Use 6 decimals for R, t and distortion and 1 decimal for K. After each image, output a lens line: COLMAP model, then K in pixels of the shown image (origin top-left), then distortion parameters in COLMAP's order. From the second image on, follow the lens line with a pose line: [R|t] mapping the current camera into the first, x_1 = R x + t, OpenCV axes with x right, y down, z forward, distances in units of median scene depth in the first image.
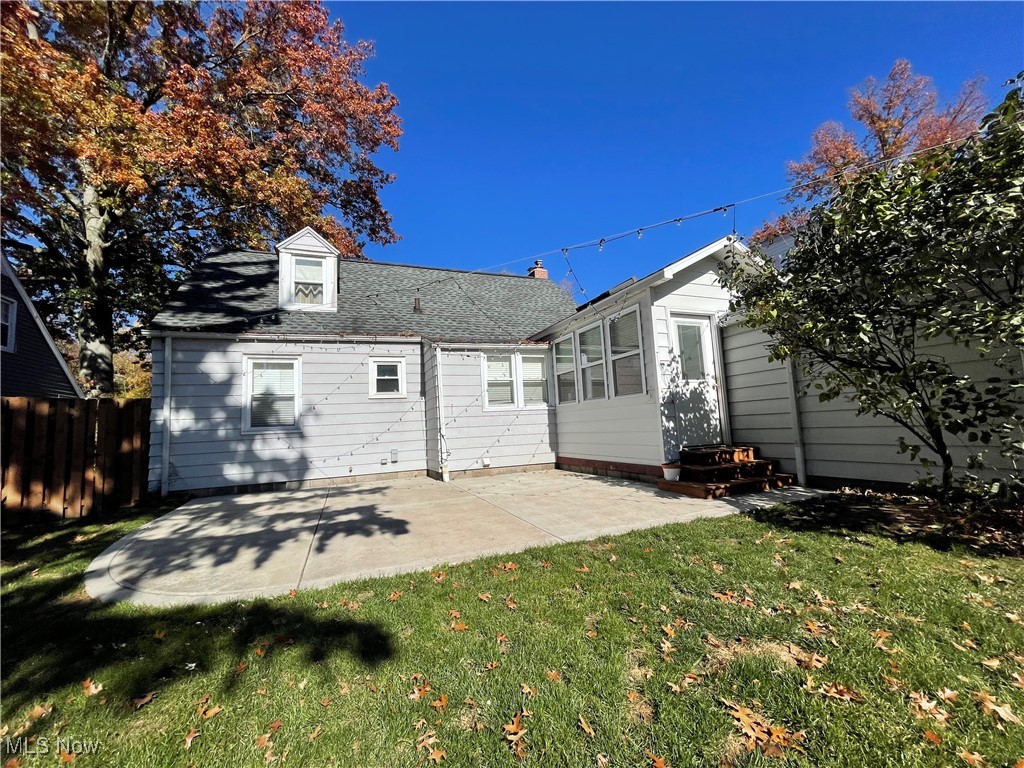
lens RADIAL K [[410.6, 0, 509.5], [0, 410.6, 384.9], [0, 0, 1]] dist [-0.002777, 0.000275]
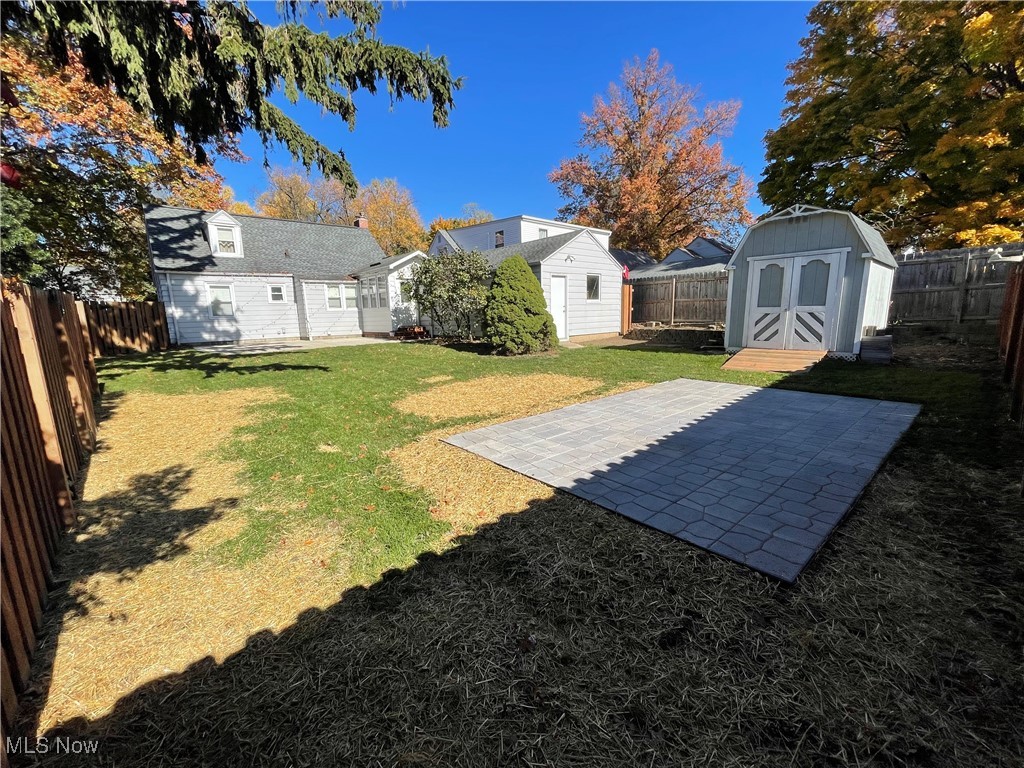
lens RADIAL K [[410.6, 0, 507.9], [0, 410.6, 382.6], [0, 0, 1]] dist [-0.002777, 0.000275]
pose [[0.946809, -0.030349, 0.320363, 0.147585], [-0.051158, 0.968686, 0.242960, -0.156455], [-0.317705, -0.246426, 0.915608, -1.510186]]
